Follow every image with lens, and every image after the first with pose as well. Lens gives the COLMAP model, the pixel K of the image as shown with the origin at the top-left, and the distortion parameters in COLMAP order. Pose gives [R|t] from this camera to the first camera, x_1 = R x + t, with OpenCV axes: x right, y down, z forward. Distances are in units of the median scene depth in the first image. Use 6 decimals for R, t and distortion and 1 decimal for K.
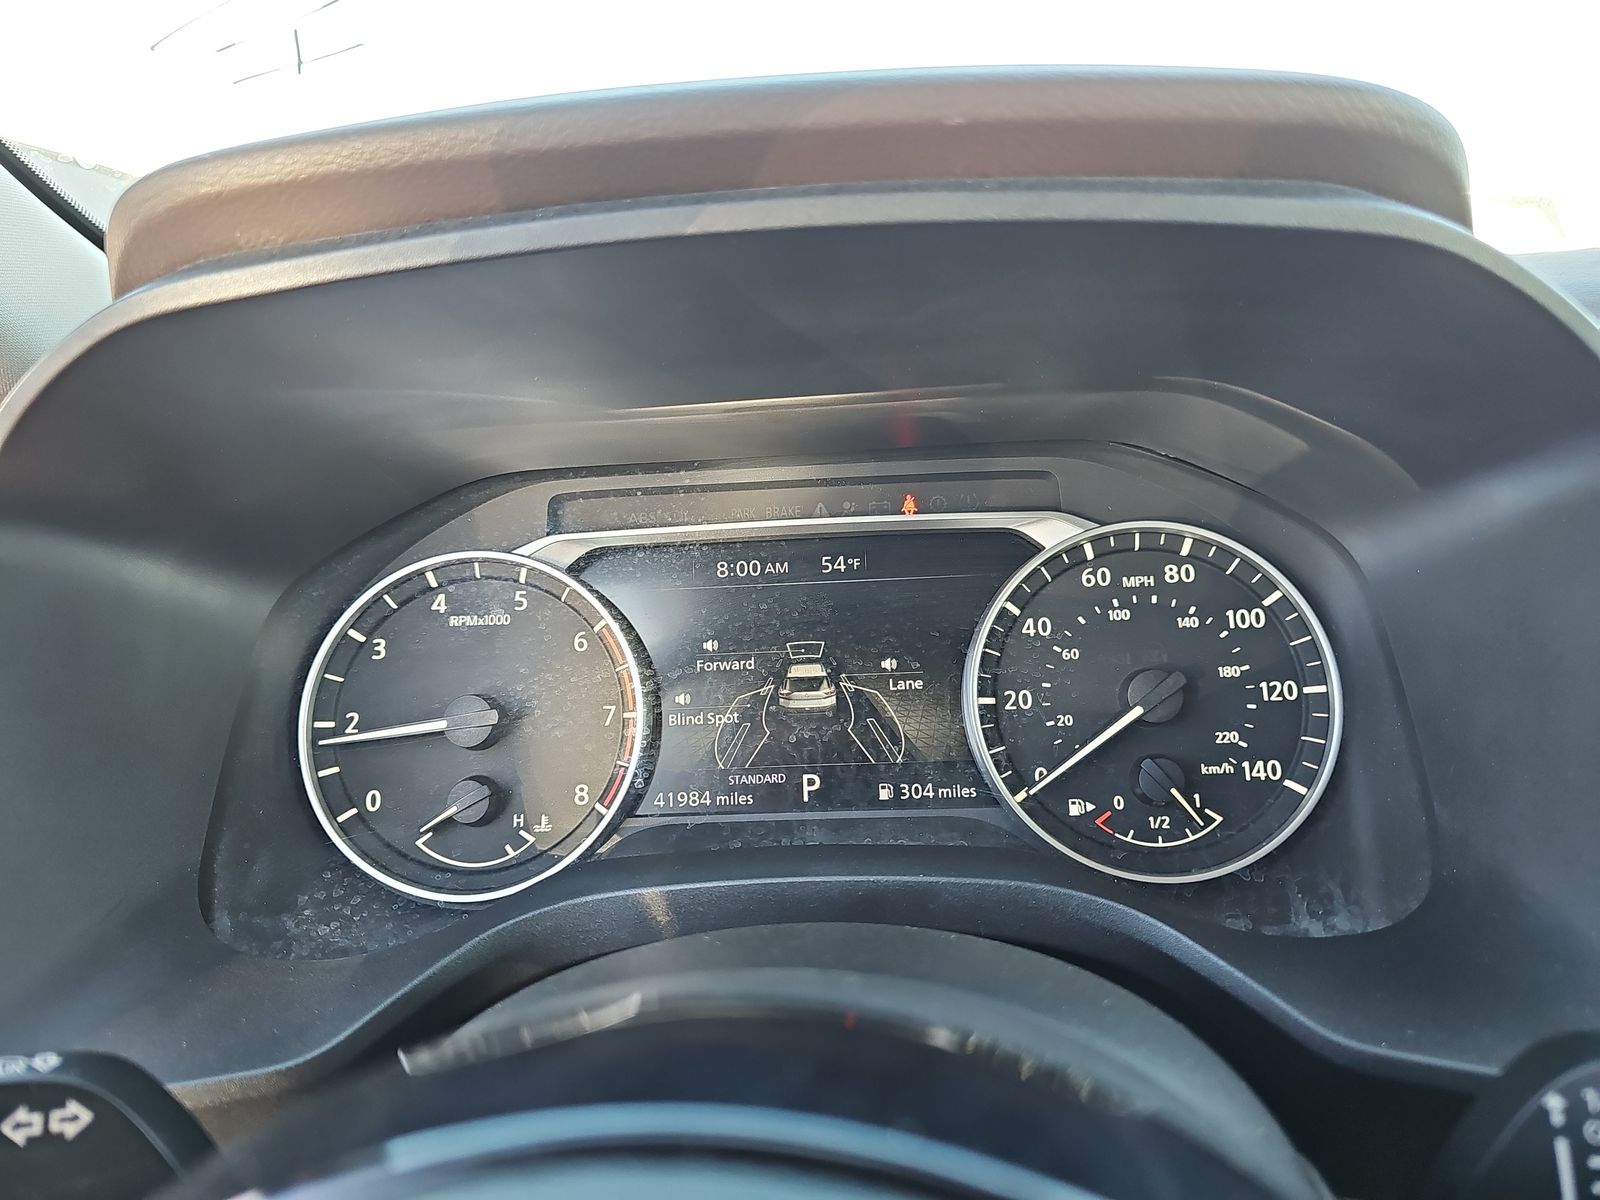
lens RADIAL K [[1060.3, 0, 803.7], [0, 1060.3, 600.7], [0, 0, 1]] dist [0.054130, -0.010454]
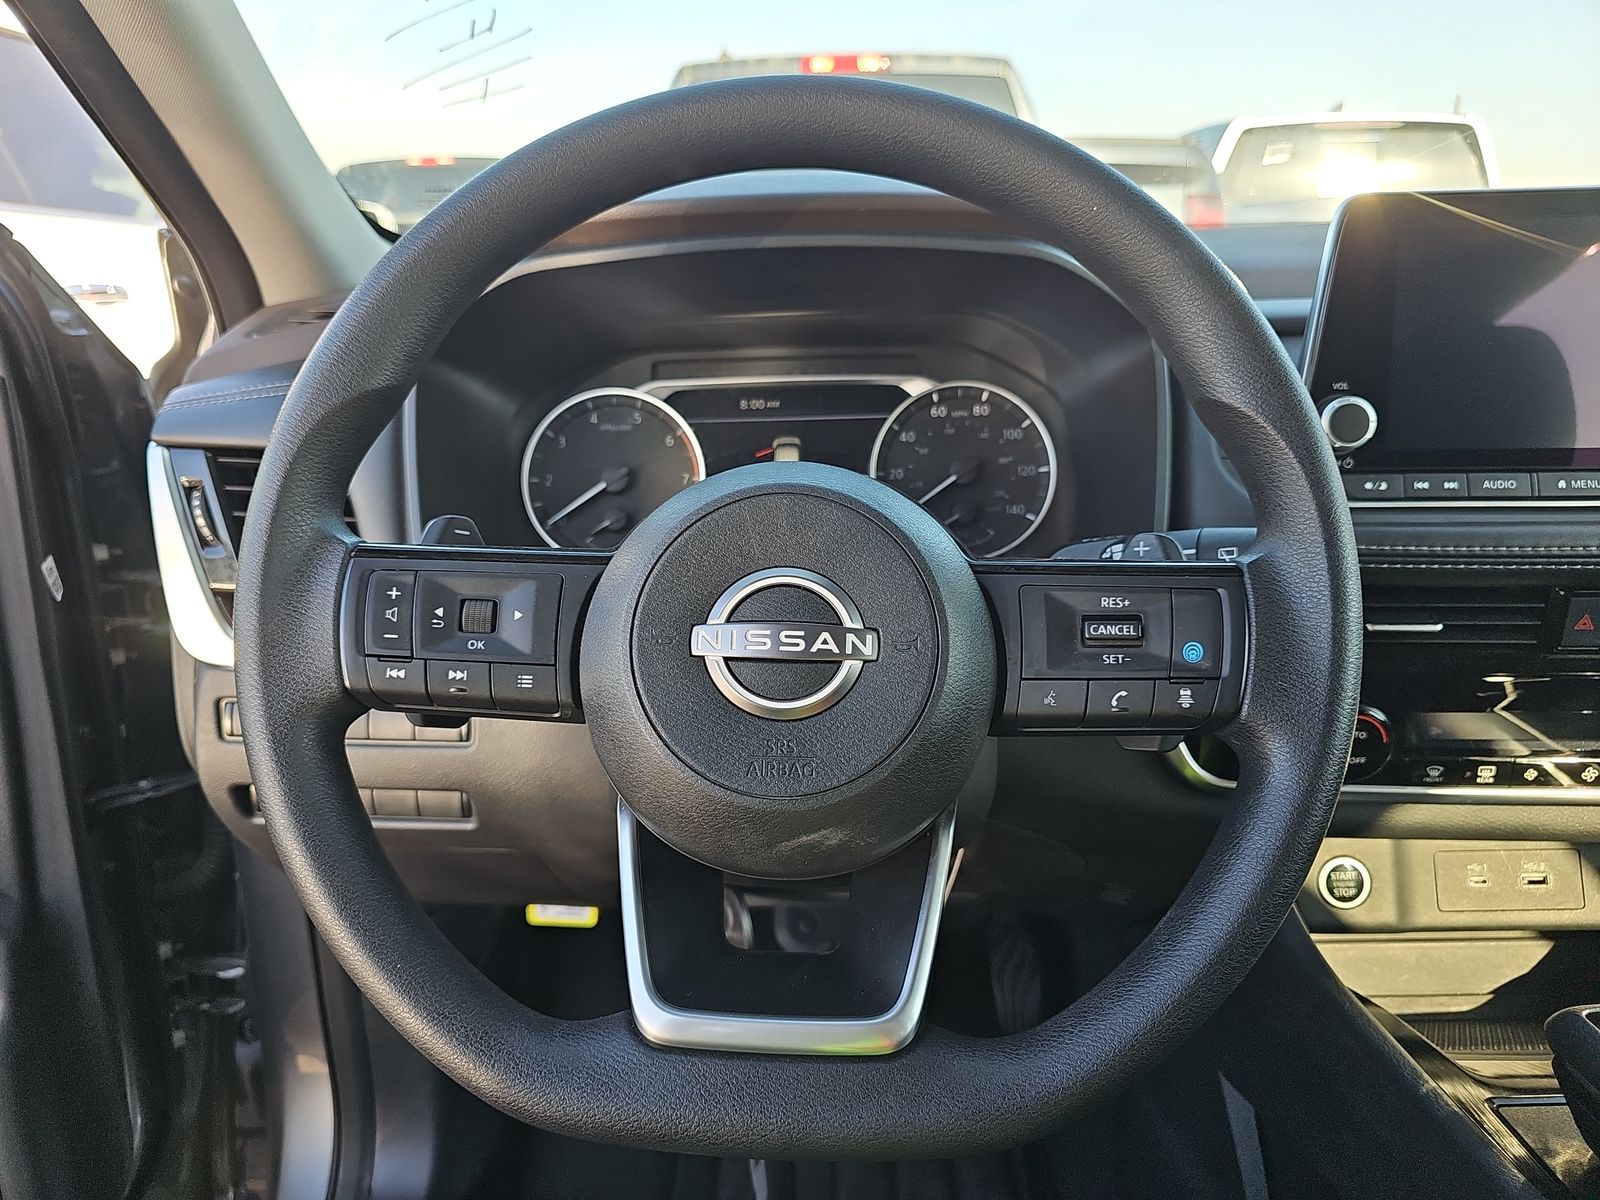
lens RADIAL K [[1060.3, 0, 794.1], [0, 1060.3, 606.0], [0, 0, 1]] dist [0.054130, -0.010454]
pose [[0.998676, 0.013733, 0.049576, -0.078437], [-0.018018, 0.996040, 0.087061, 0.167542], [-0.048185, -0.087839, 0.994969, -0.942483]]
